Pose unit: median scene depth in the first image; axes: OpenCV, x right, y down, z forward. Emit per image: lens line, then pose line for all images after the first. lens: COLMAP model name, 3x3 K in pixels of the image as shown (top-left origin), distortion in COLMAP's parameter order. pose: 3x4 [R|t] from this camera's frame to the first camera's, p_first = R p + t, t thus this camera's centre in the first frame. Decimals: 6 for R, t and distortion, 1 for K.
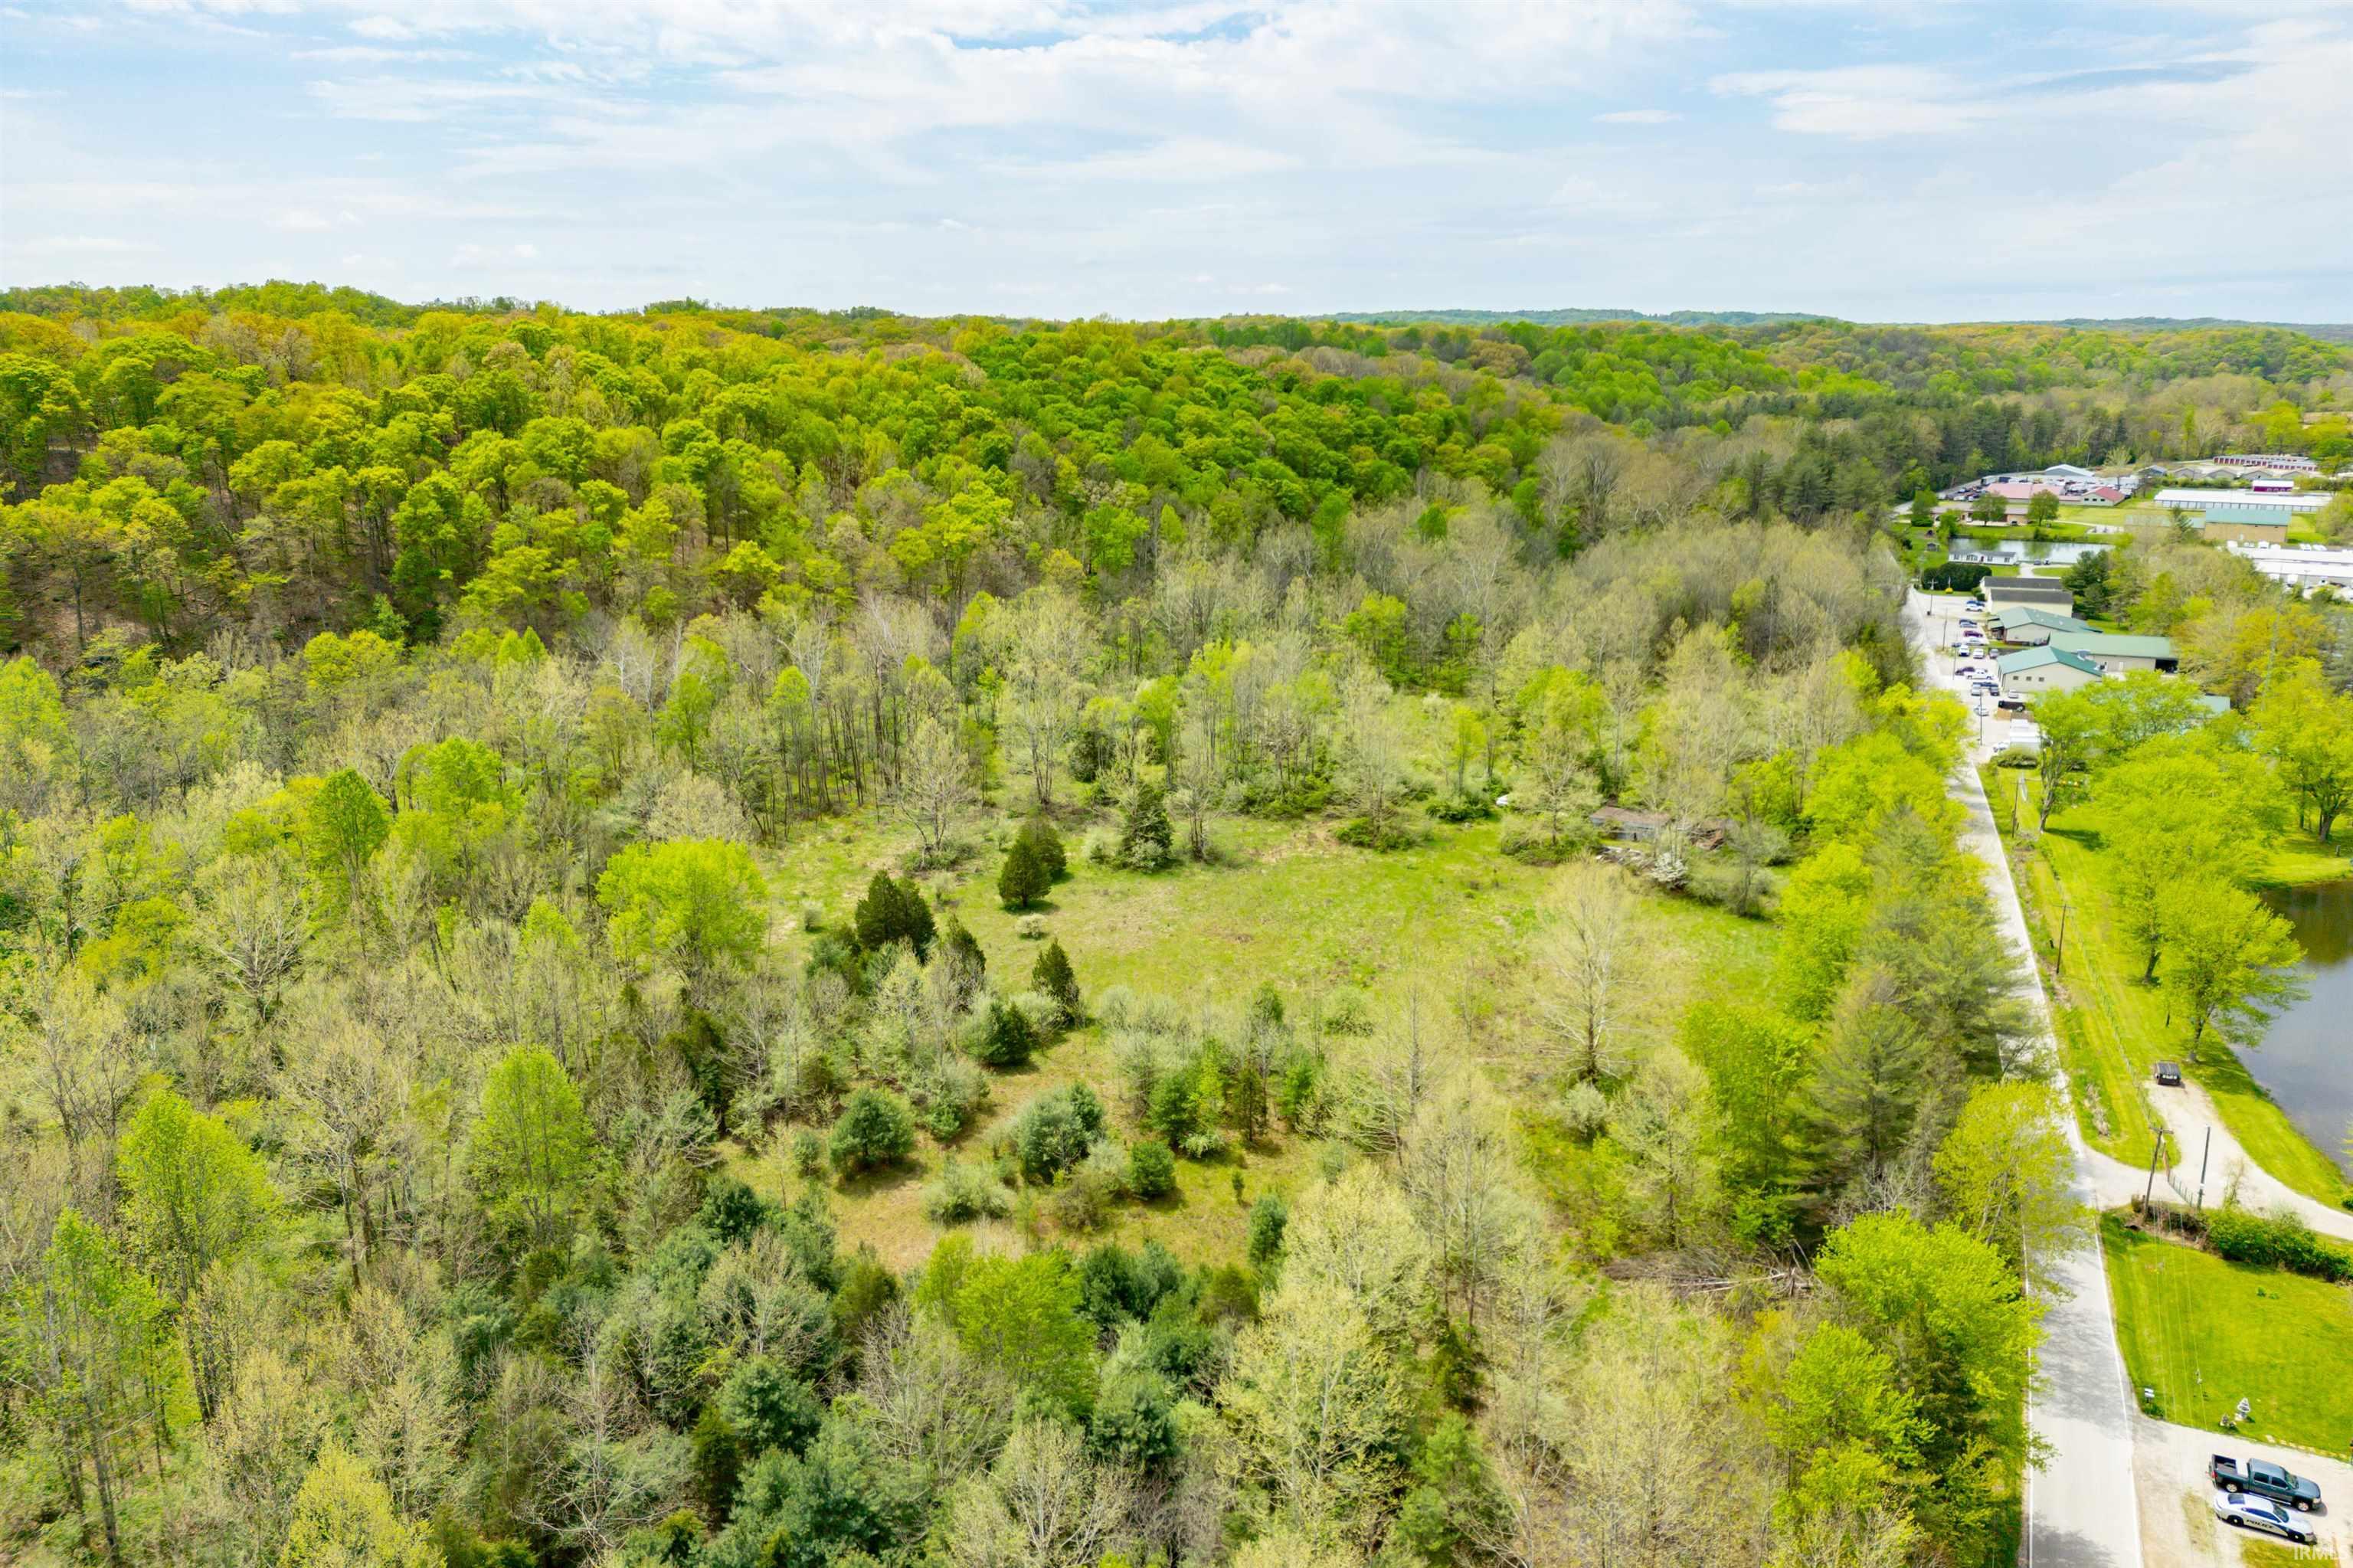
lens RADIAL K [[1639.6, 0, 1177.3], [0, 1639.6, 803.8], [0, 0, 1]] dist [0.071449, -0.063125]
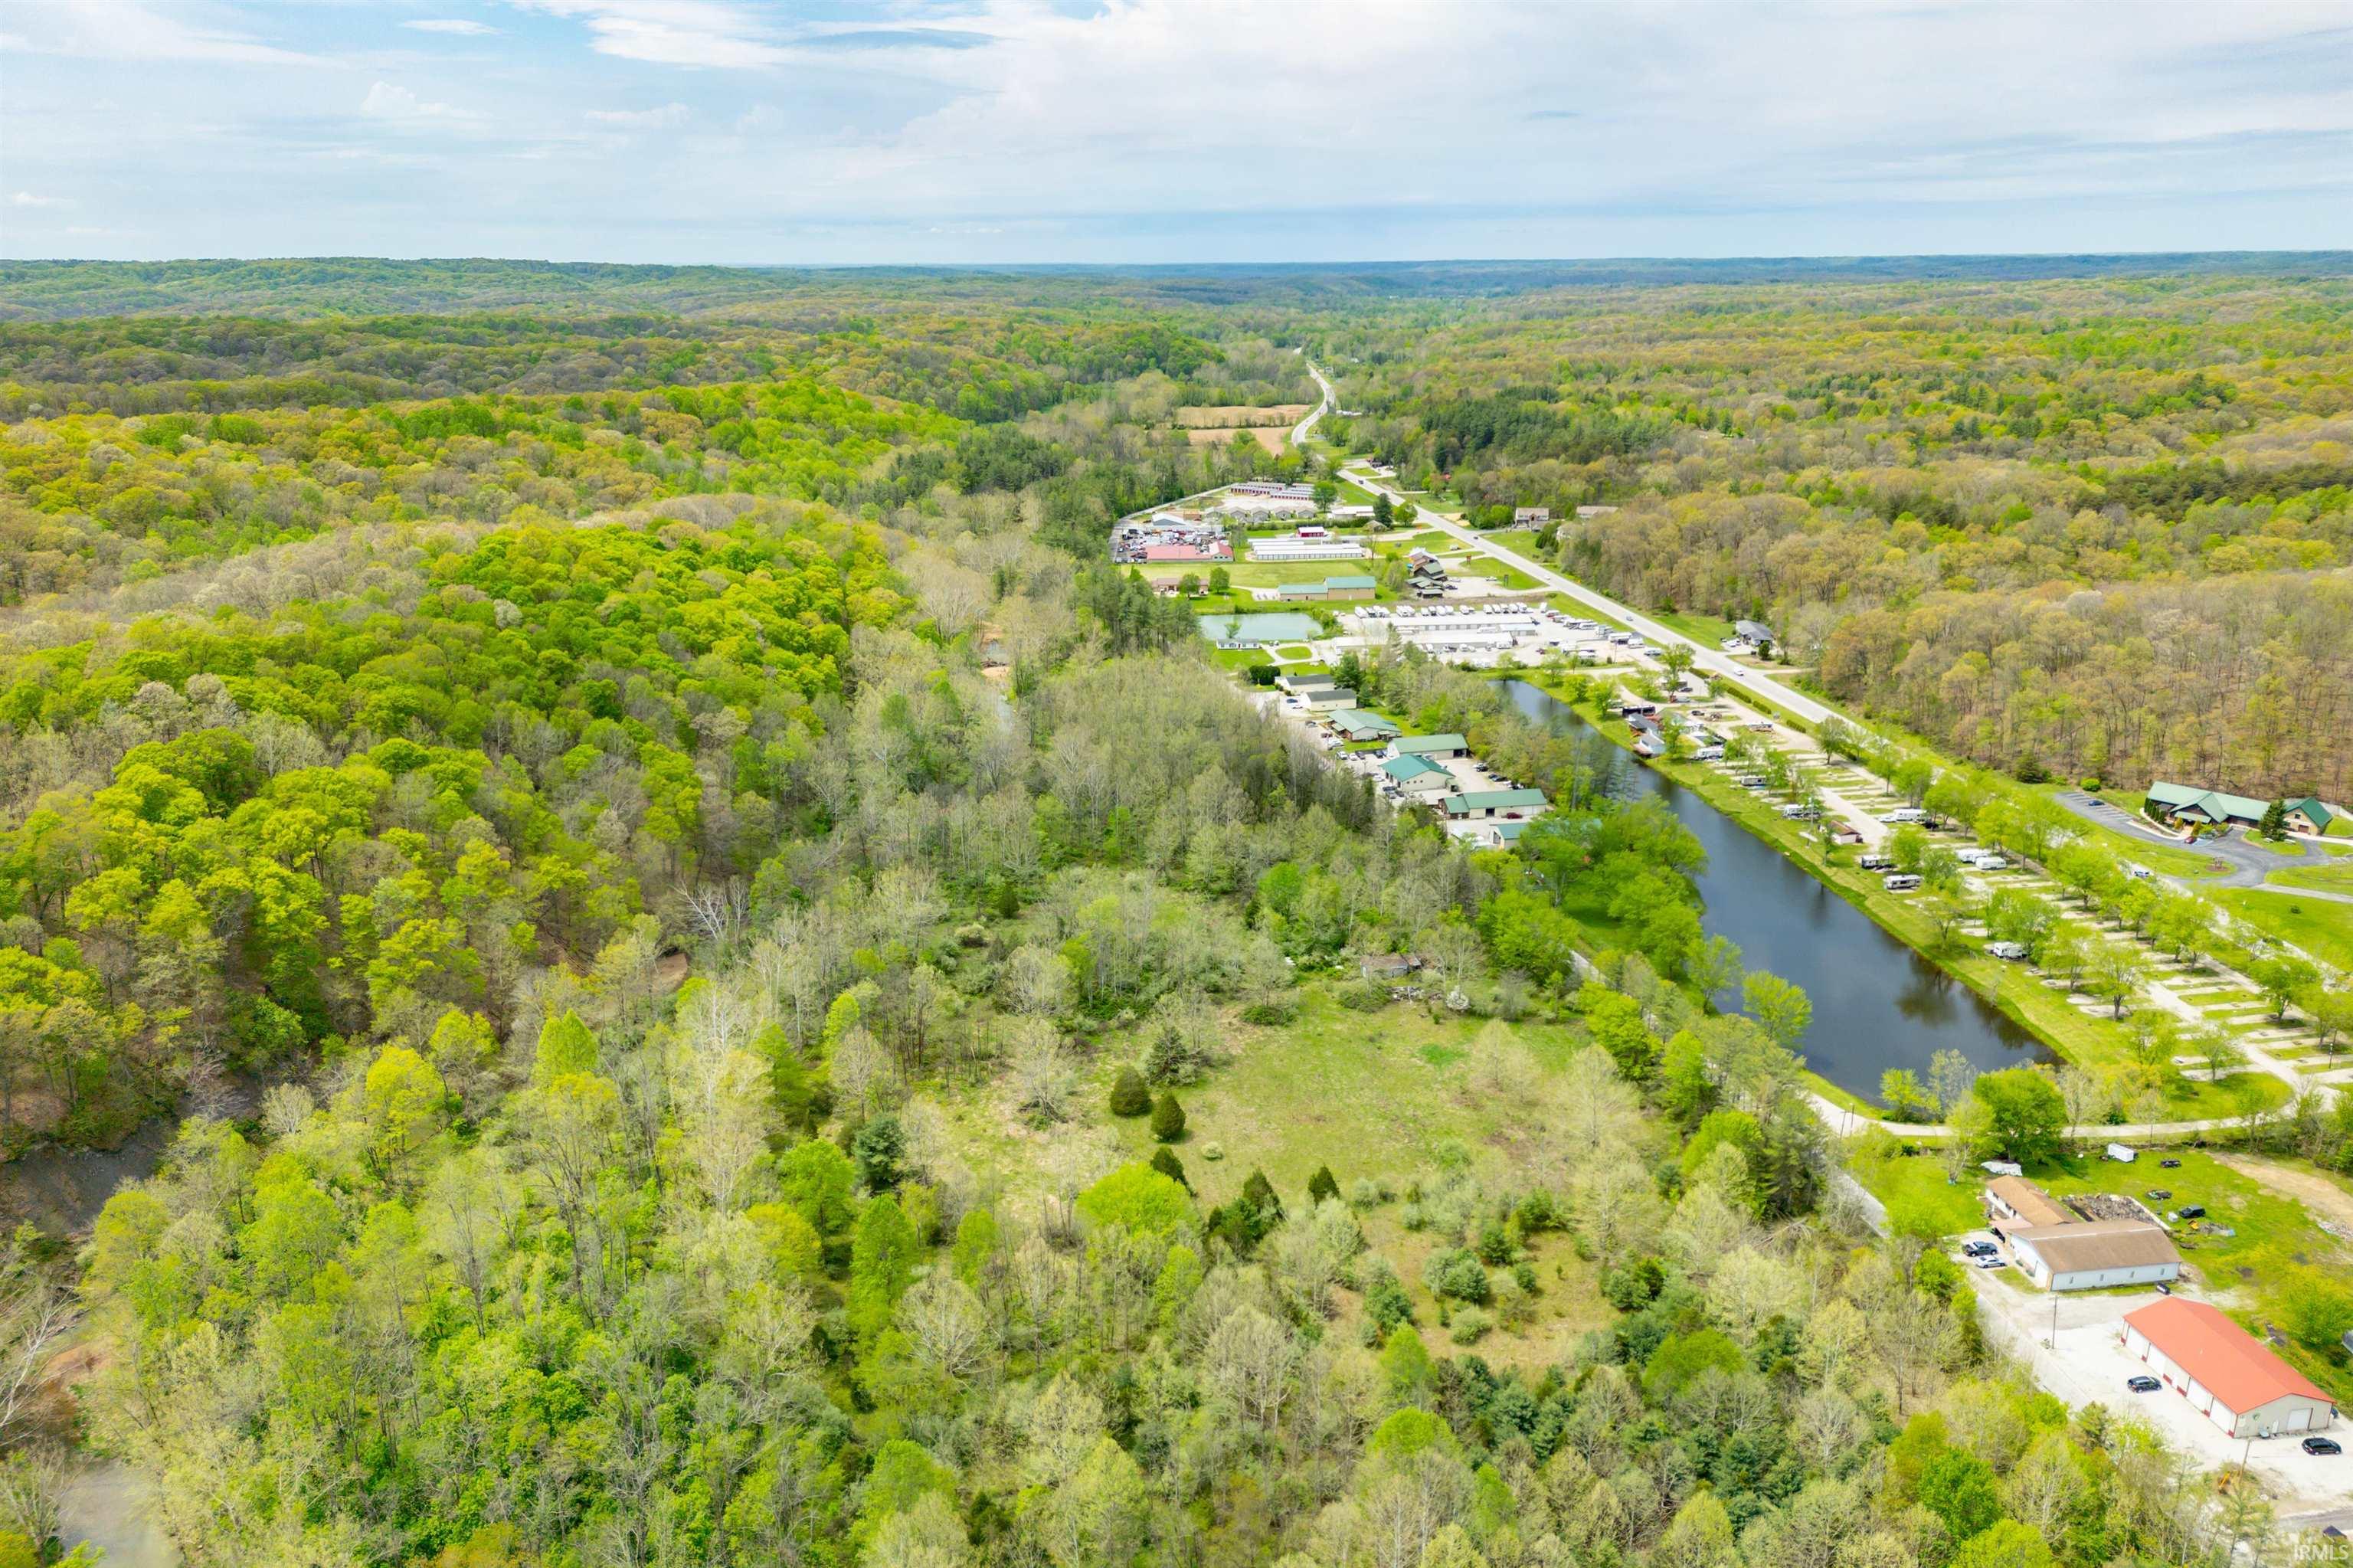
lens RADIAL K [[1639.6, 0, 1172.3], [0, 1639.6, 778.2], [0, 0, 1]] dist [0.071449, -0.063125]
pose [[0.807187, -0.170249, 0.565212, -0.589940], [0.155586, 0.985009, 0.074503, -0.247949], [-0.569423, 0.027801, 0.821574, -0.161825]]
